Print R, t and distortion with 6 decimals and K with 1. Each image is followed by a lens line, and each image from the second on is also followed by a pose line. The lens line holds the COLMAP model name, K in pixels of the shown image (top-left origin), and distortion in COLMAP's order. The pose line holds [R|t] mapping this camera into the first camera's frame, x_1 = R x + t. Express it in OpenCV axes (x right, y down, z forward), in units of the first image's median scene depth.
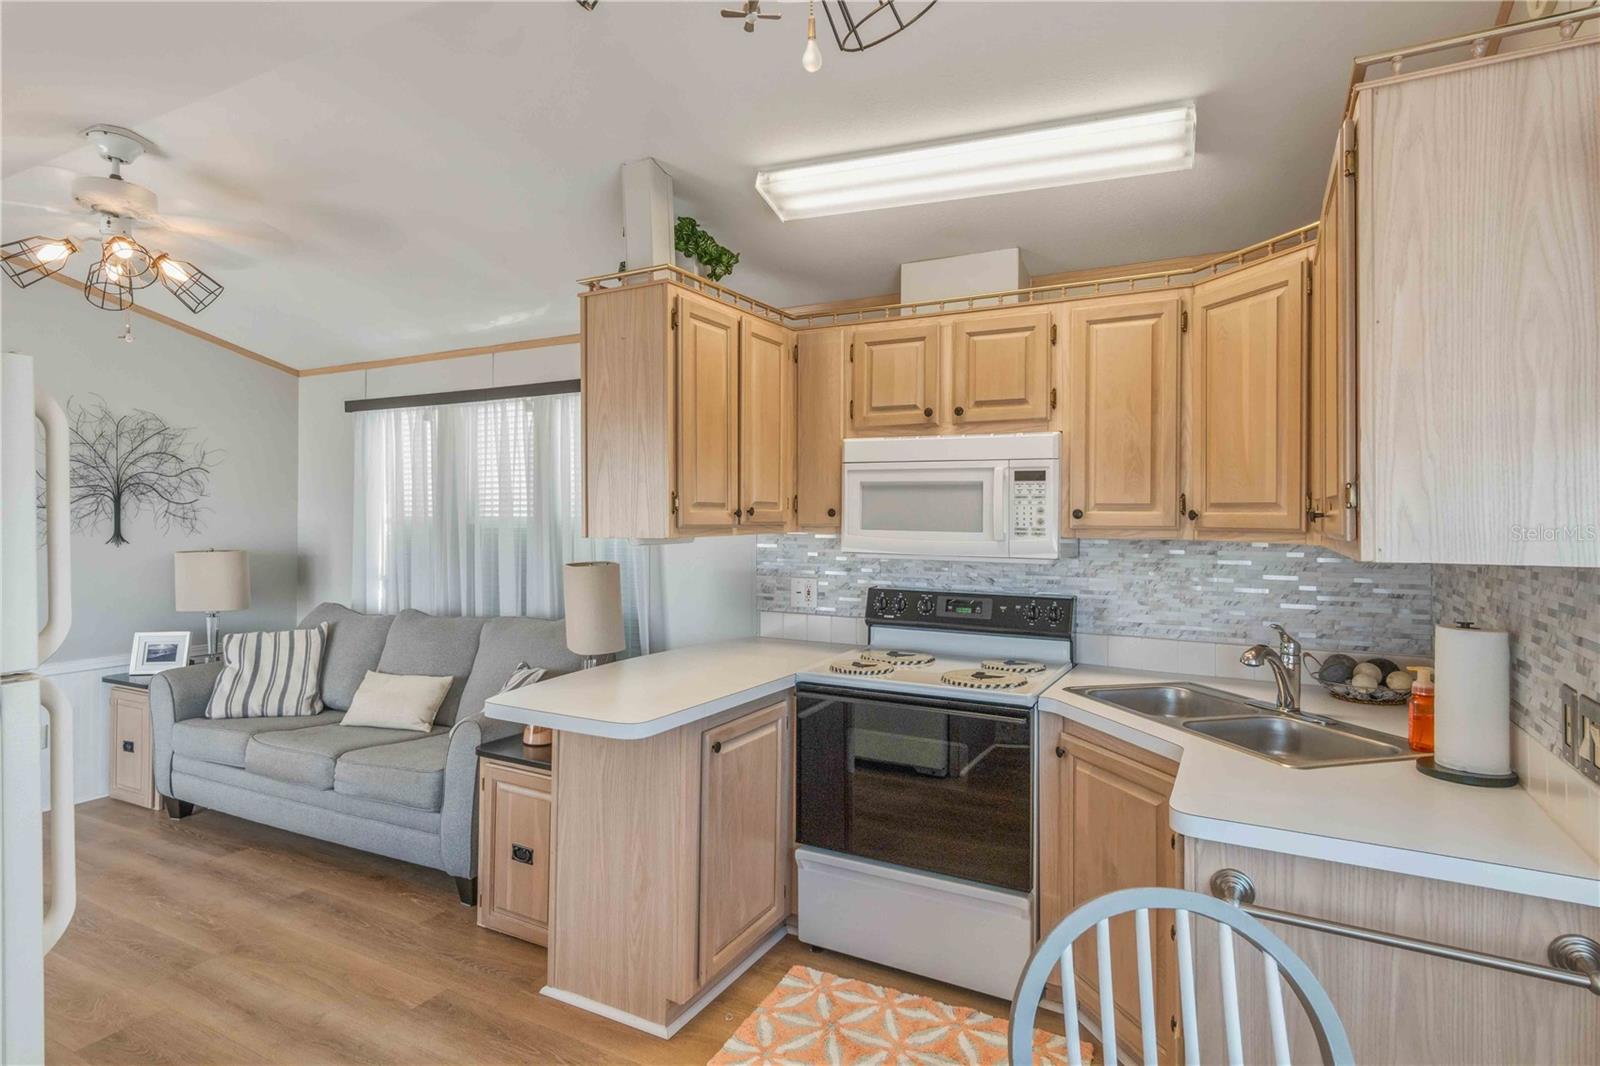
lens RADIAL K [[847.5, 0, 802.4], [0, 847.5, 512.2], [0, 0, 1]] dist [0.003782, 0.002970]
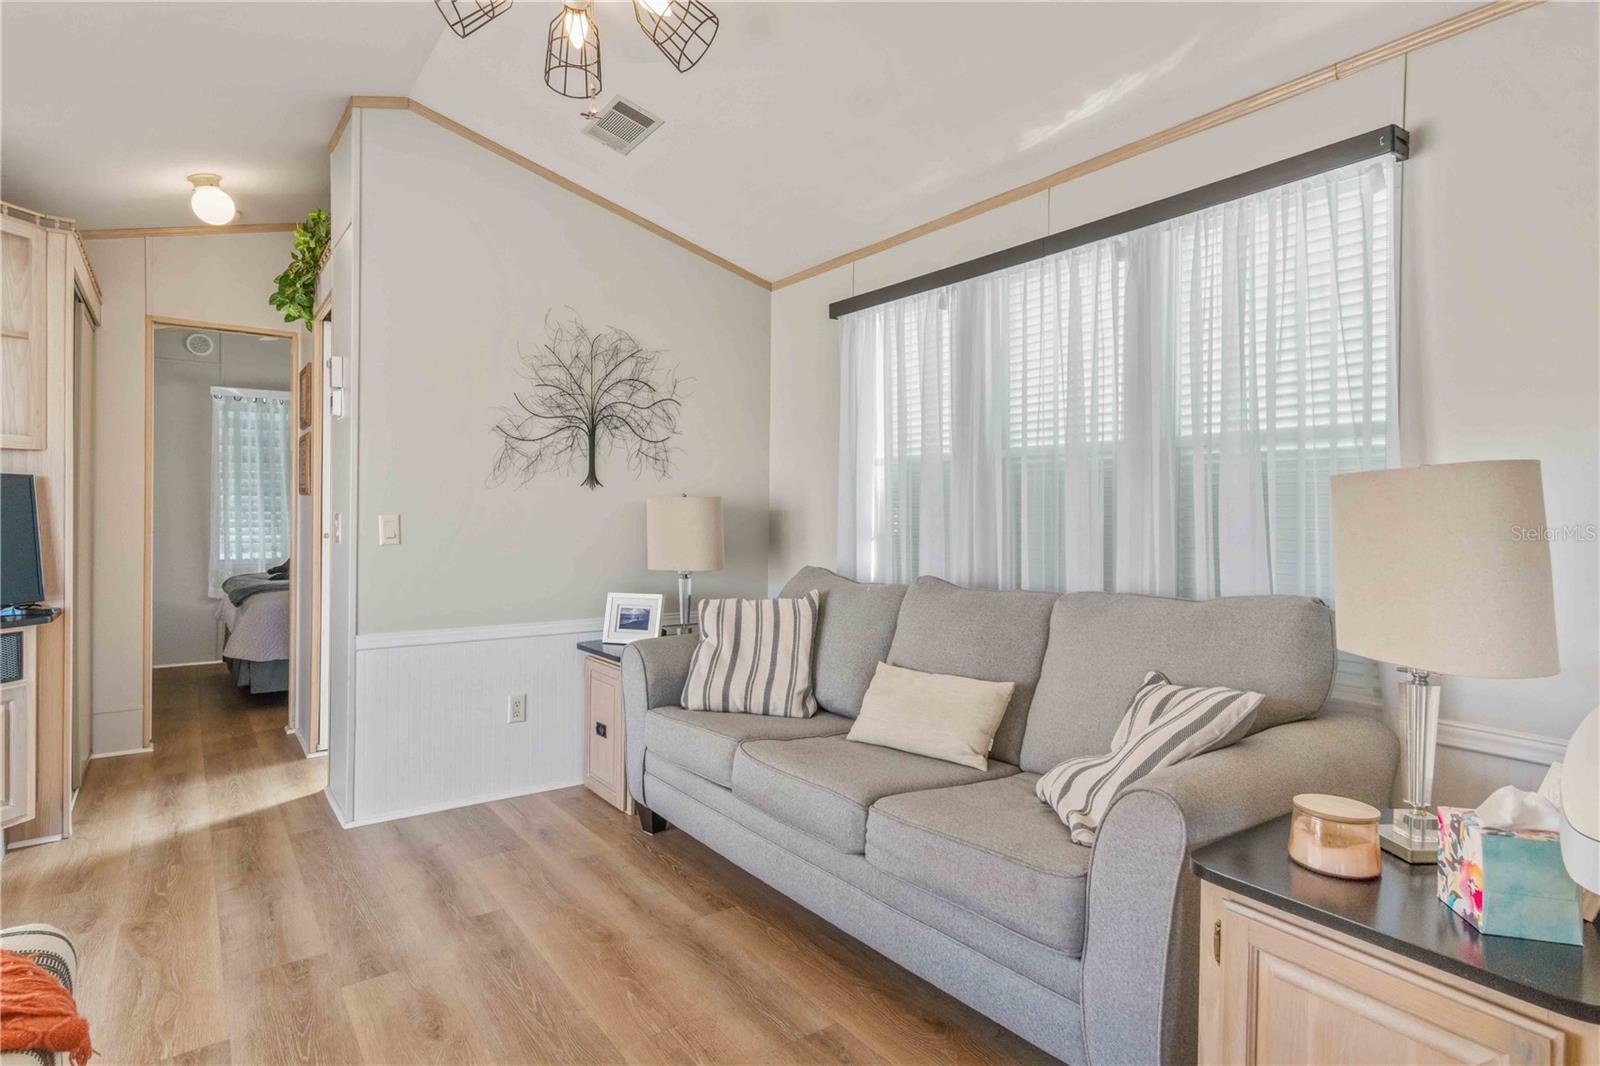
lens RADIAL K [[847.5, 0, 801.7], [0, 847.5, 515.4], [0, 0, 1]] dist [0.003782, 0.002970]
pose [[0.900667, 0.005622, -0.434473, -0.378544], [-0.003882, 0.999981, 0.004892, 0.091600], [0.434492, -0.002719, 0.900672, 0.499408]]
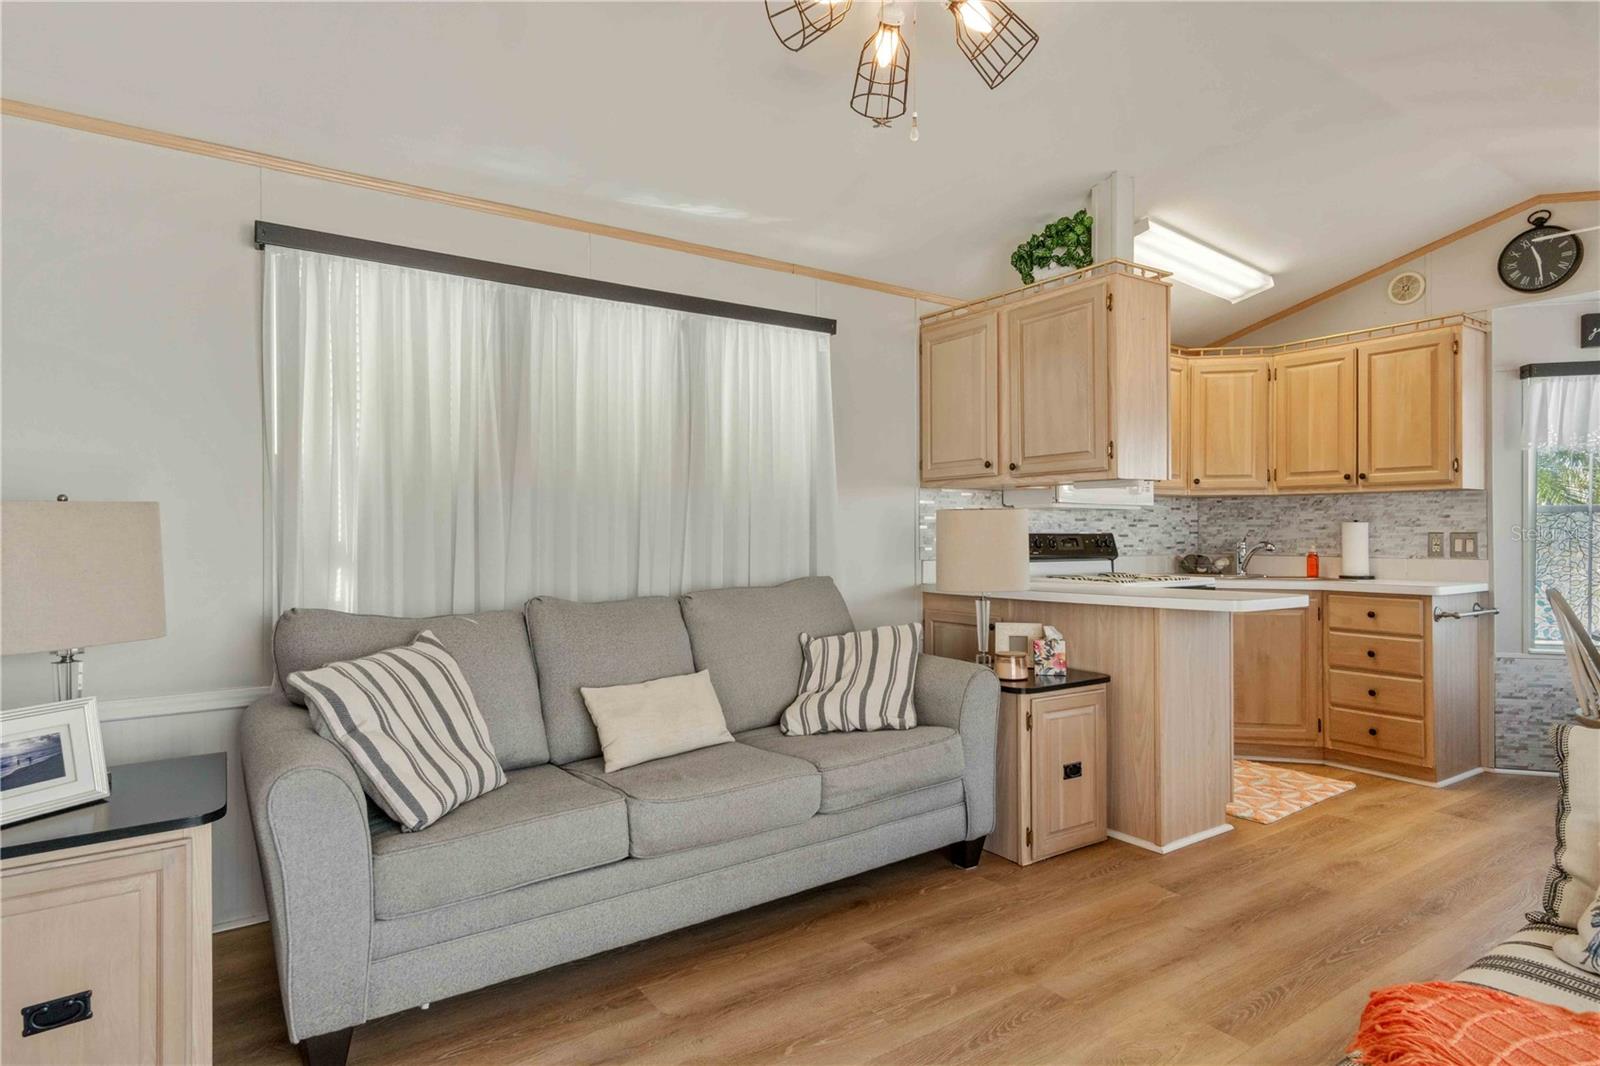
lens RADIAL K [[847.5, 0, 789.6], [0, 847.5, 532.7], [0, 0, 1]] dist [0.003782, 0.002970]
pose [[0.470912, -0.005010, 0.882166, -1.389750], [-0.000119, 0.999984, 0.005742, 0.091385], [-0.882180, -0.002809, 0.470904, 0.777578]]
